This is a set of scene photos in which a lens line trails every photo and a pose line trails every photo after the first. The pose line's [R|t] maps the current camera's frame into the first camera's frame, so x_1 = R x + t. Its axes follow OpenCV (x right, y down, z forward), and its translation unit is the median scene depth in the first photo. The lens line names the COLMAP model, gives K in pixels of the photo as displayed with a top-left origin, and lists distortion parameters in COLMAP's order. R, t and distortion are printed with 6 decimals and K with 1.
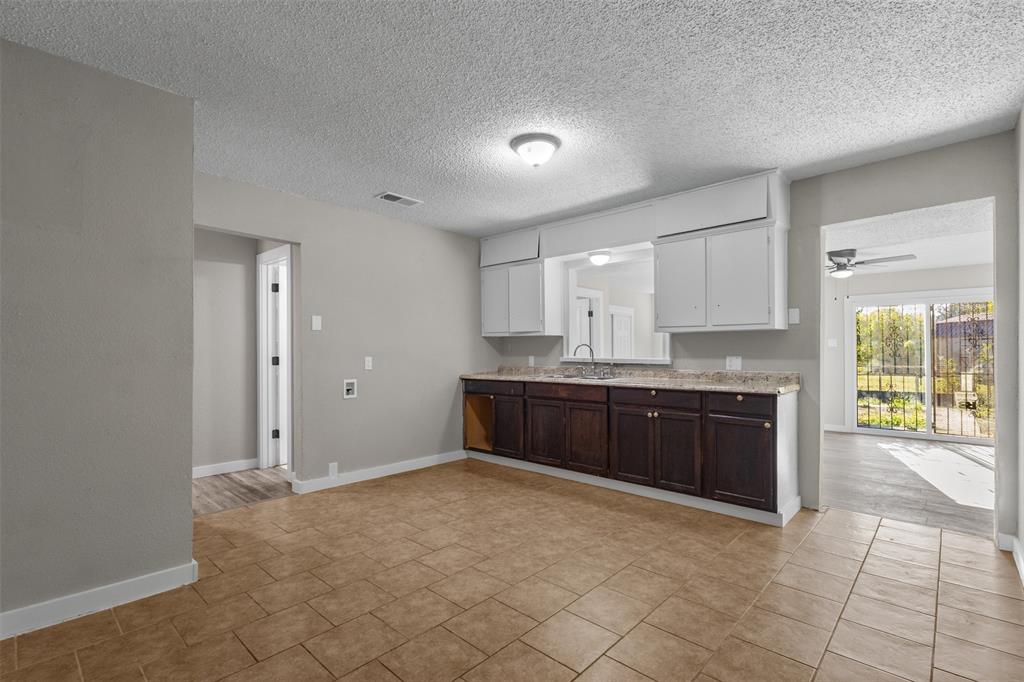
lens RADIAL K [[472.8, 0, 506.6], [0, 472.8, 346.9], [0, 0, 1]] dist [0.000176, -0.002729]
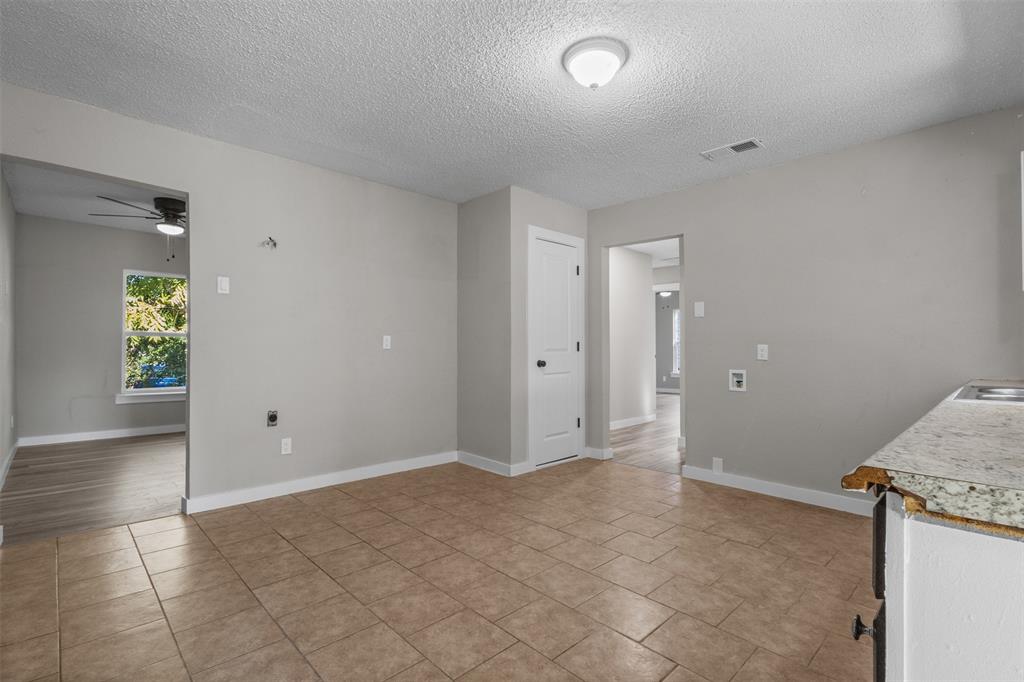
lens RADIAL K [[472.8, 0, 506.5], [0, 472.8, 346.0], [0, 0, 1]] dist [0.000176, -0.002729]
pose [[-0.057332, -0.004392, -0.998345, 0.657154], [0.005015, 0.999976, -0.004687, 0.030736], [0.998343, -0.005275, -0.057309, 0.718203]]
